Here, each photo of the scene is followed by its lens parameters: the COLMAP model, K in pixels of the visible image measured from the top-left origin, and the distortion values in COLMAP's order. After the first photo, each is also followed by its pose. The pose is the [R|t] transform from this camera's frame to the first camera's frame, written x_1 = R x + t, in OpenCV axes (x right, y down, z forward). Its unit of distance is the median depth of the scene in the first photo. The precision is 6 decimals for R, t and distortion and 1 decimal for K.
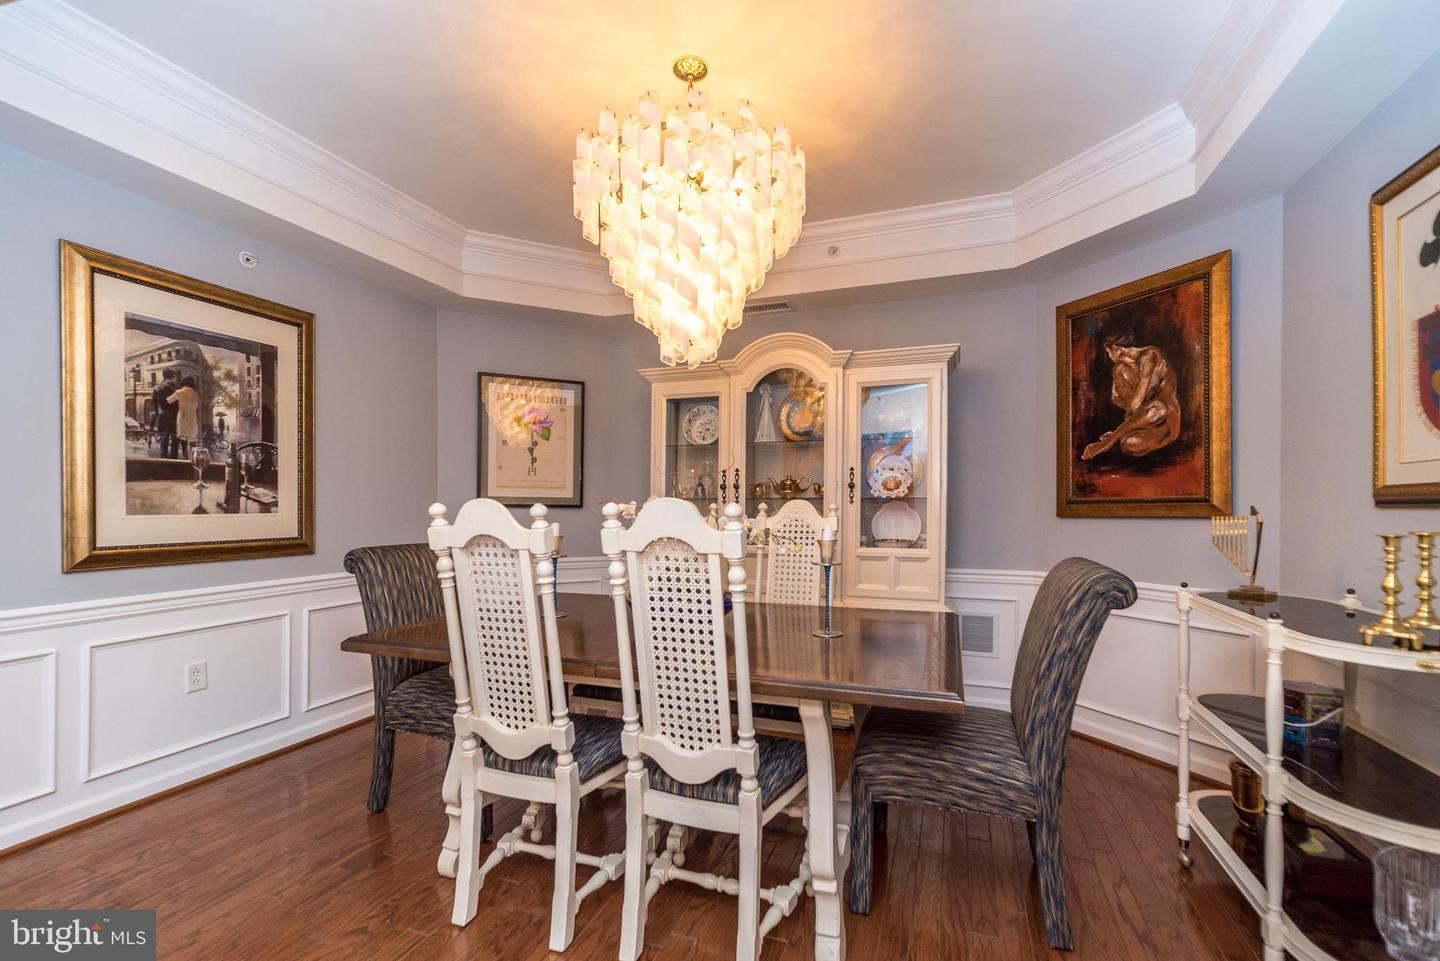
lens RADIAL K [[631.1, 0, 722.2], [0, 631.1, 499.1], [0, 0, 1]] dist [0.000821, 0.000096]
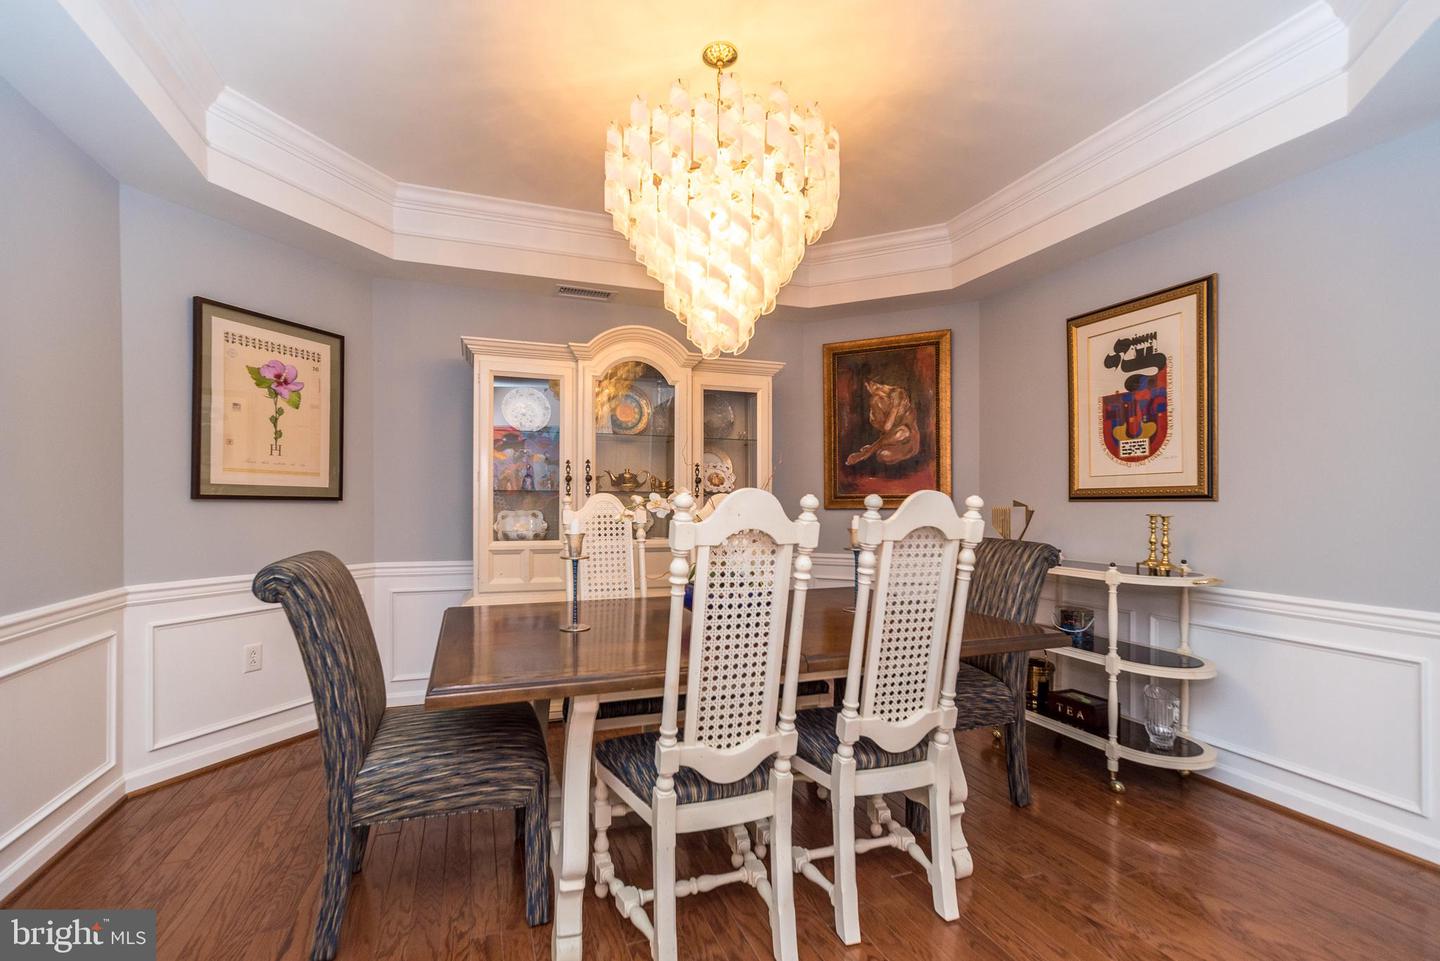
lens RADIAL K [[625.7, 0, 725.3], [0, 625.7, 489.2], [0, 0, 1]] dist [0.002820, 0.000422]
pose [[0.774040, 0.015224, 0.632954, -0.635534], [-0.010250, 0.999881, -0.011515, 0.006708], [-0.633054, 0.002425, 0.774104, 0.225213]]
